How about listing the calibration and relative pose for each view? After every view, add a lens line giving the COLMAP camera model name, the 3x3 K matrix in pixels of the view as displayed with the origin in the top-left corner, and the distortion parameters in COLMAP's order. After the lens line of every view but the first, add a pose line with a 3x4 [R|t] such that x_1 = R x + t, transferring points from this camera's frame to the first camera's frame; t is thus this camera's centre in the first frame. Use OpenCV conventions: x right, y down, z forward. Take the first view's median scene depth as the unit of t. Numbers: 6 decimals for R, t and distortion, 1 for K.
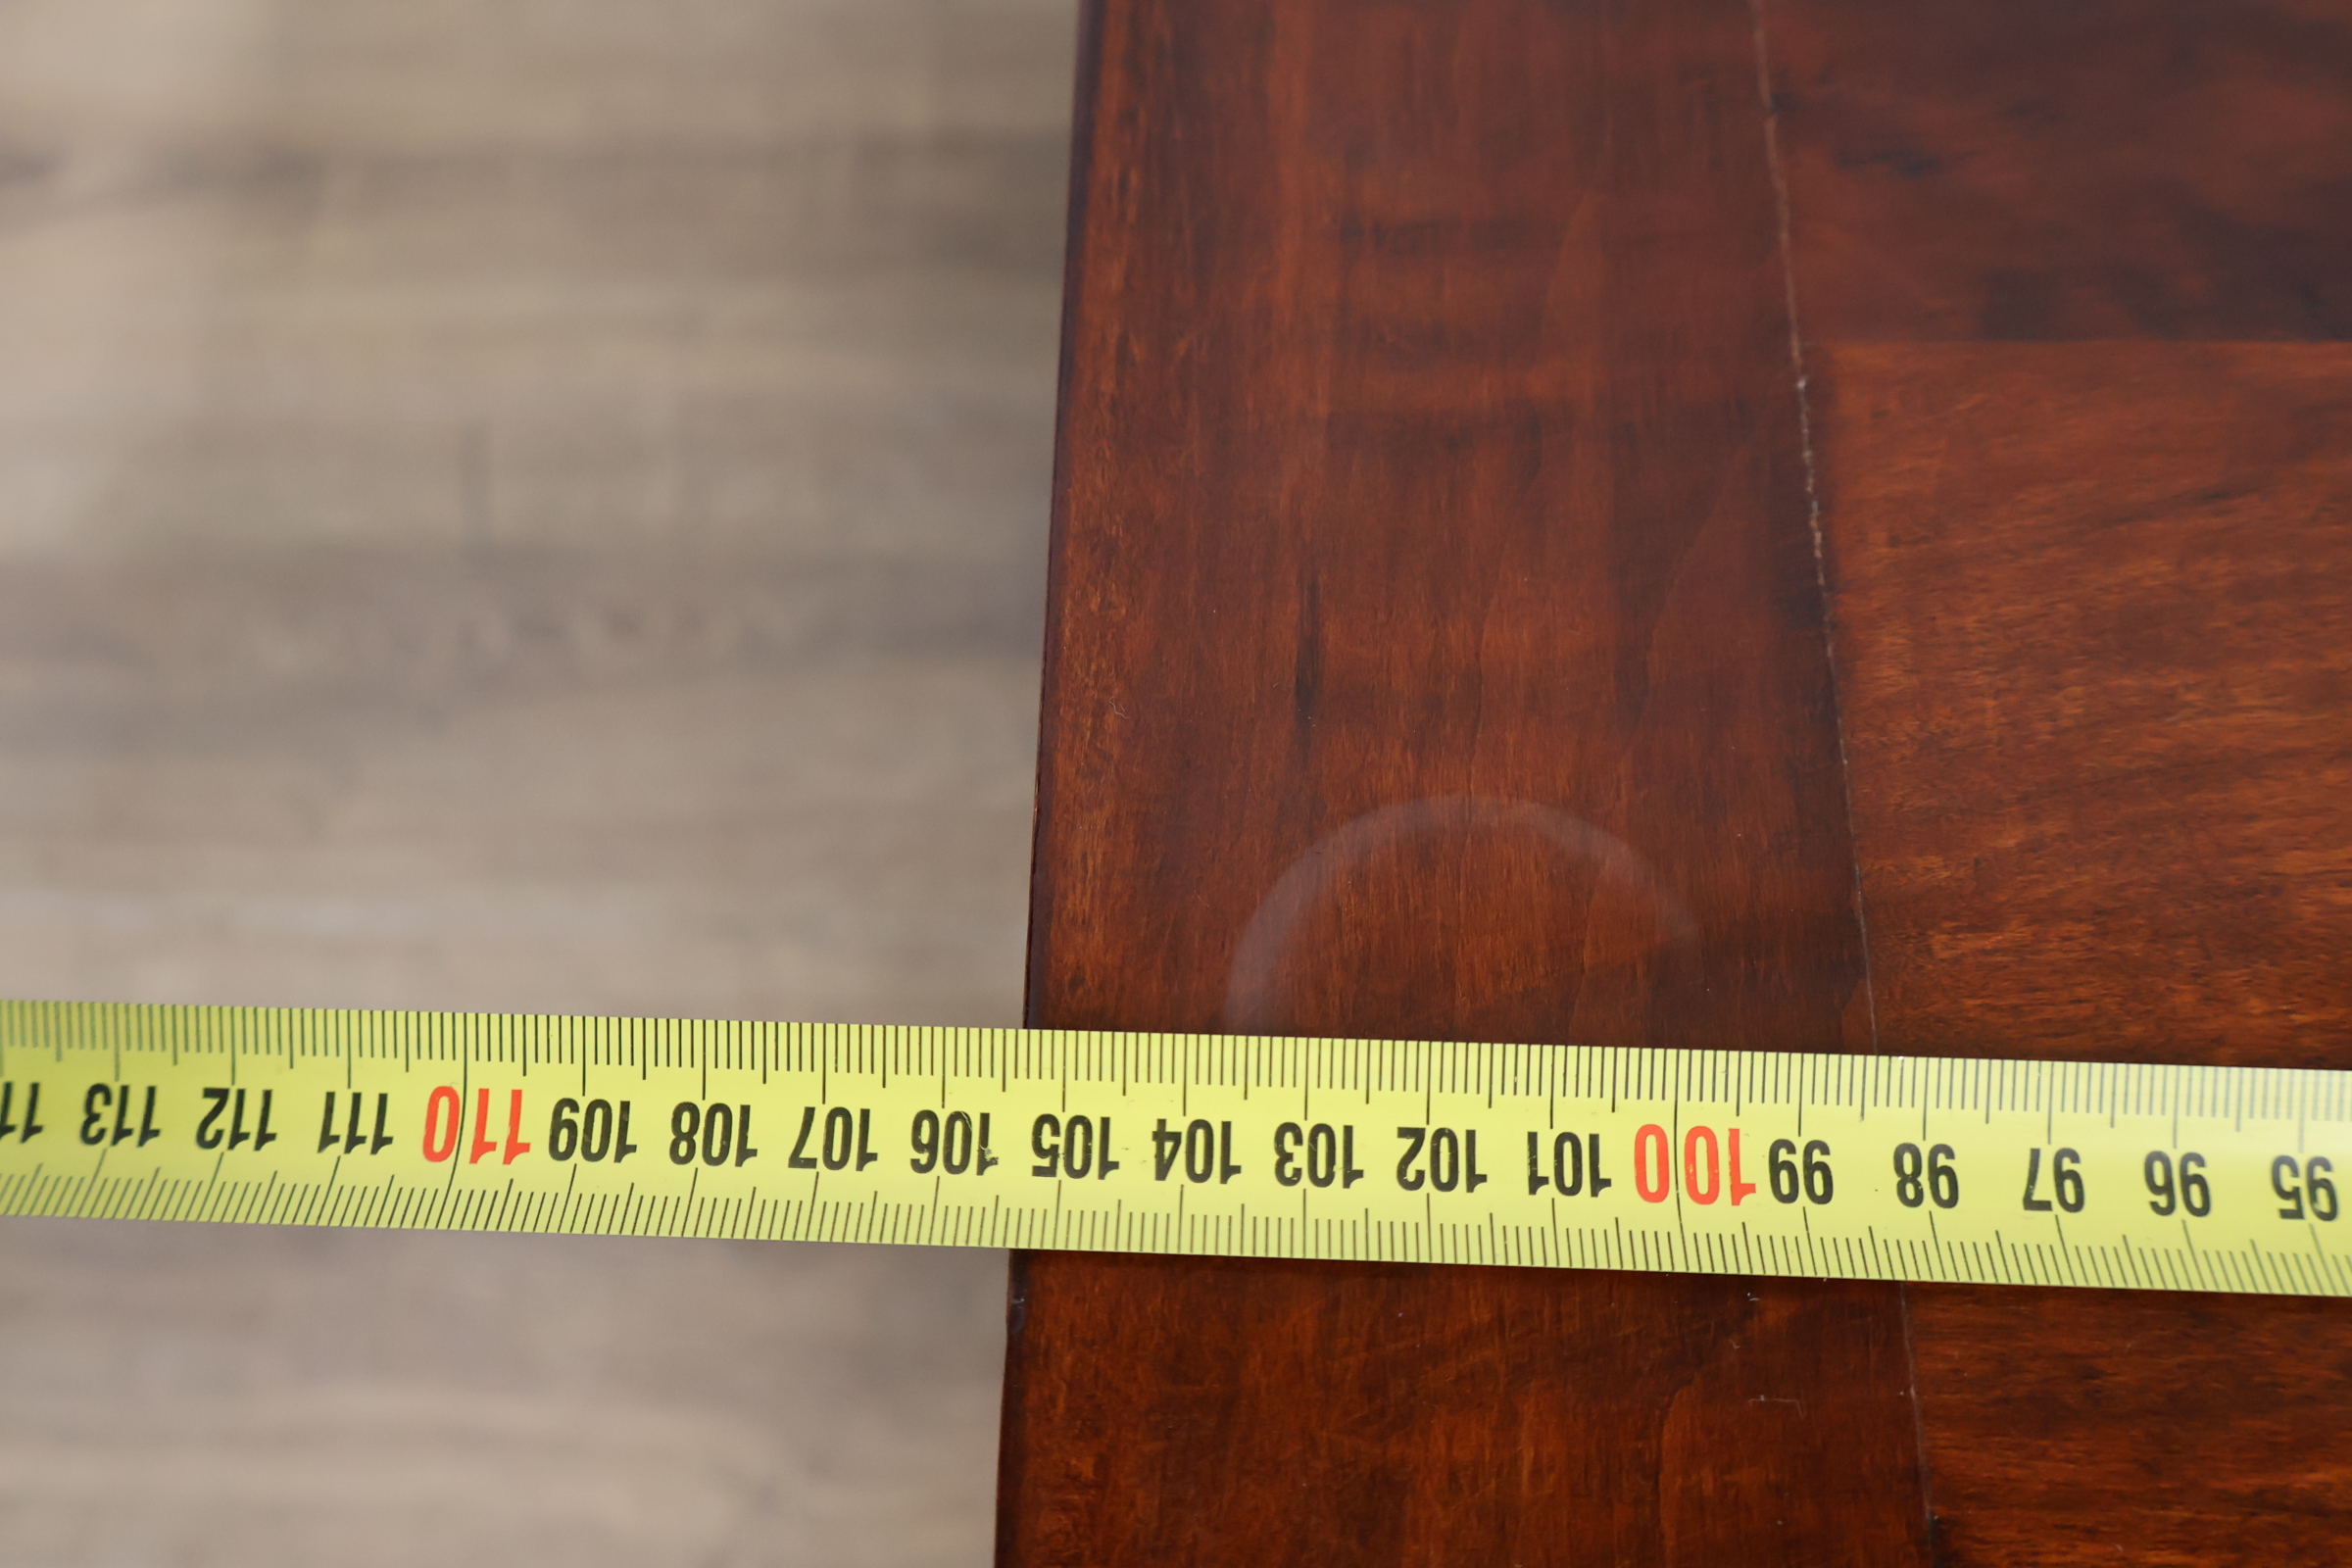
lens RADIAL K [[2195.7, 0, 1189.0], [0, 2195.7, 770.8], [0, 0, 1]] dist [-0.001707, 0.000000]
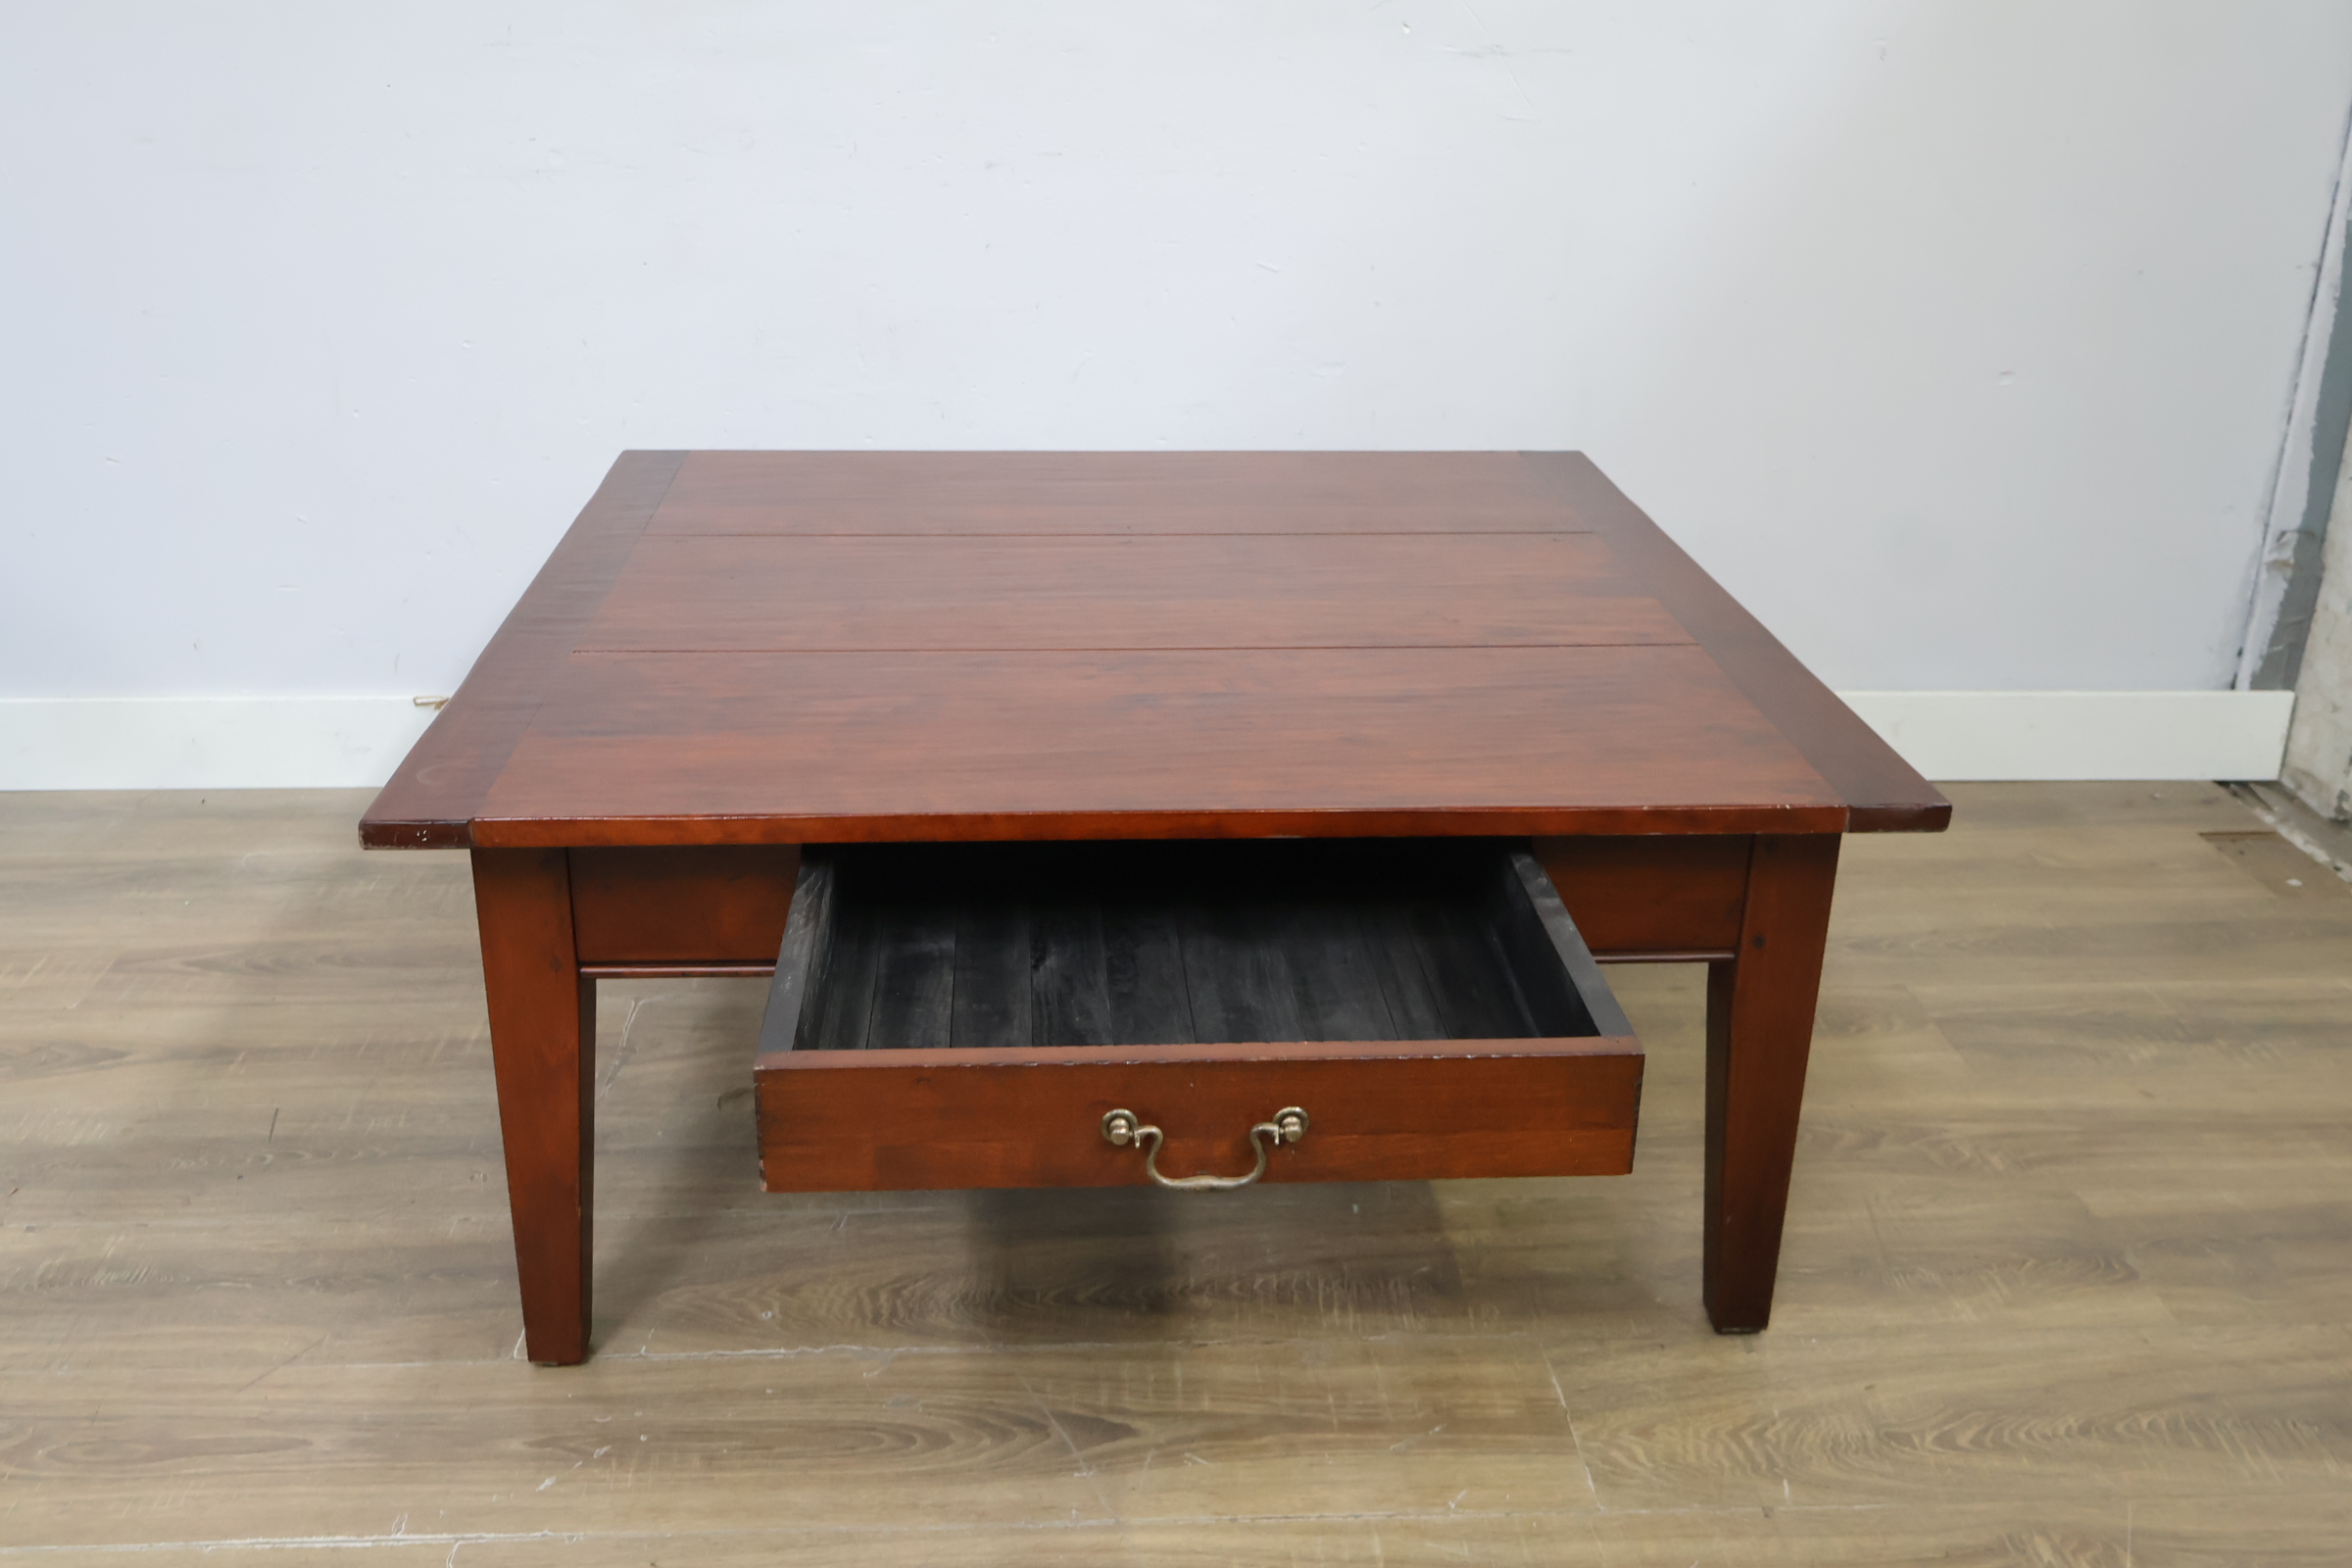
lens RADIAL K [[2195.7, 0, 1181.4], [0, 2195.7, 783.9], [0, 0, 1]] dist [-0.001707, 0.000000]
pose [[0.995725, -0.002674, 0.092323, 0.534205], [0.065978, 0.720102, -0.690724, 1.523662], [-0.064635, 0.693863, 0.717200, -1.279617]]
